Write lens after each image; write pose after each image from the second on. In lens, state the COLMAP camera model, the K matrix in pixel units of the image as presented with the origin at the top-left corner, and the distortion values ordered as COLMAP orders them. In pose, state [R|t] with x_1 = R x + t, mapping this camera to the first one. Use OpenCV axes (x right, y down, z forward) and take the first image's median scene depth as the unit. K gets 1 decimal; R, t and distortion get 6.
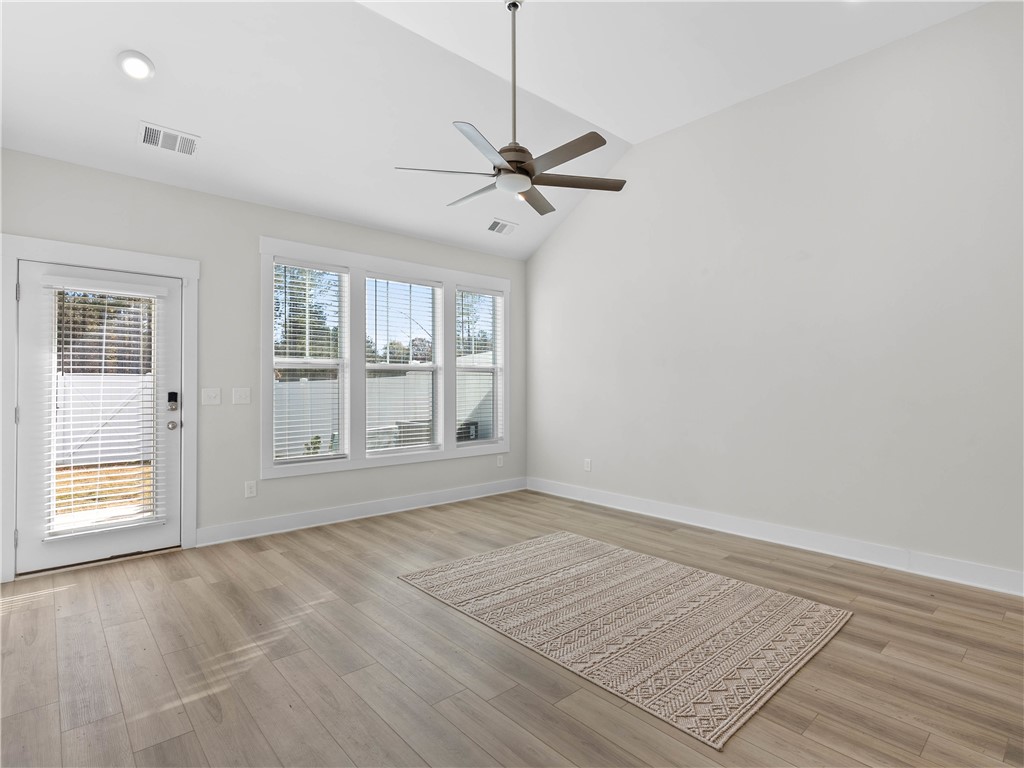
lens RADIAL K [[523.1, 0, 512.3], [0, 523.1, 384.3], [0, 0, 1]] dist [0.001765, 0.000239]
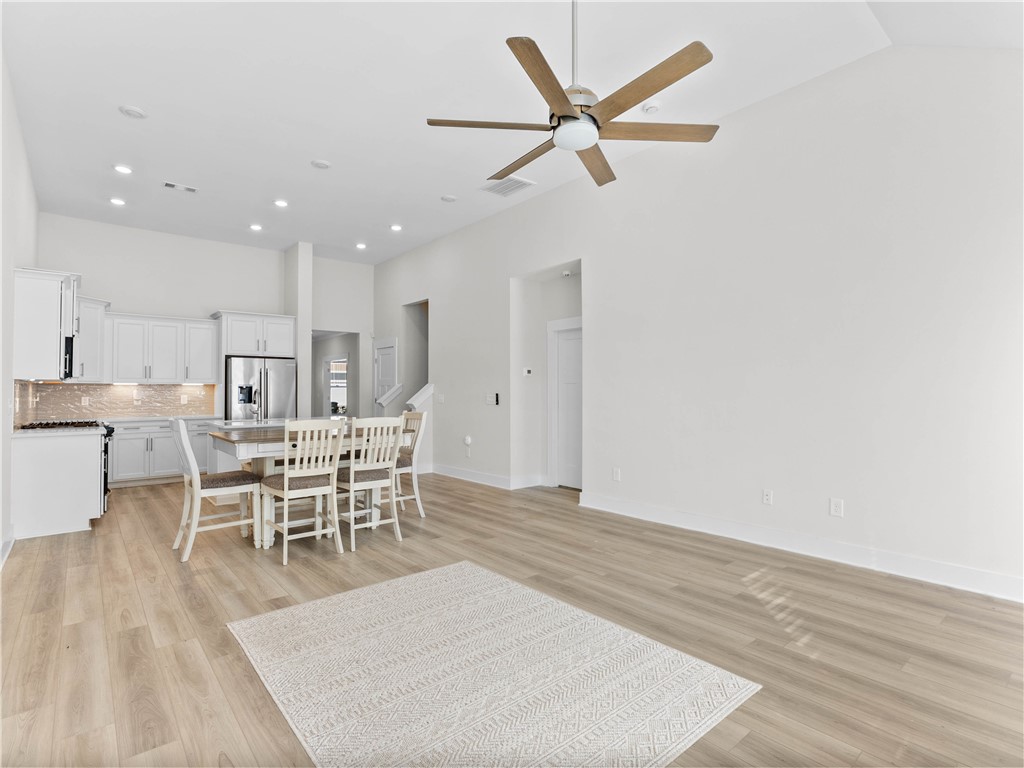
lens RADIAL K [[523.1, 0, 512.2], [0, 523.1, 385.4], [0, 0, 1]] dist [0.001765, 0.000239]
pose [[-0.999454, -0.002020, 0.032986, 0.095311], [-0.002538, 0.999874, -0.015676, 0.004798], [-0.032951, -0.015751, -0.999333, 2.239353]]
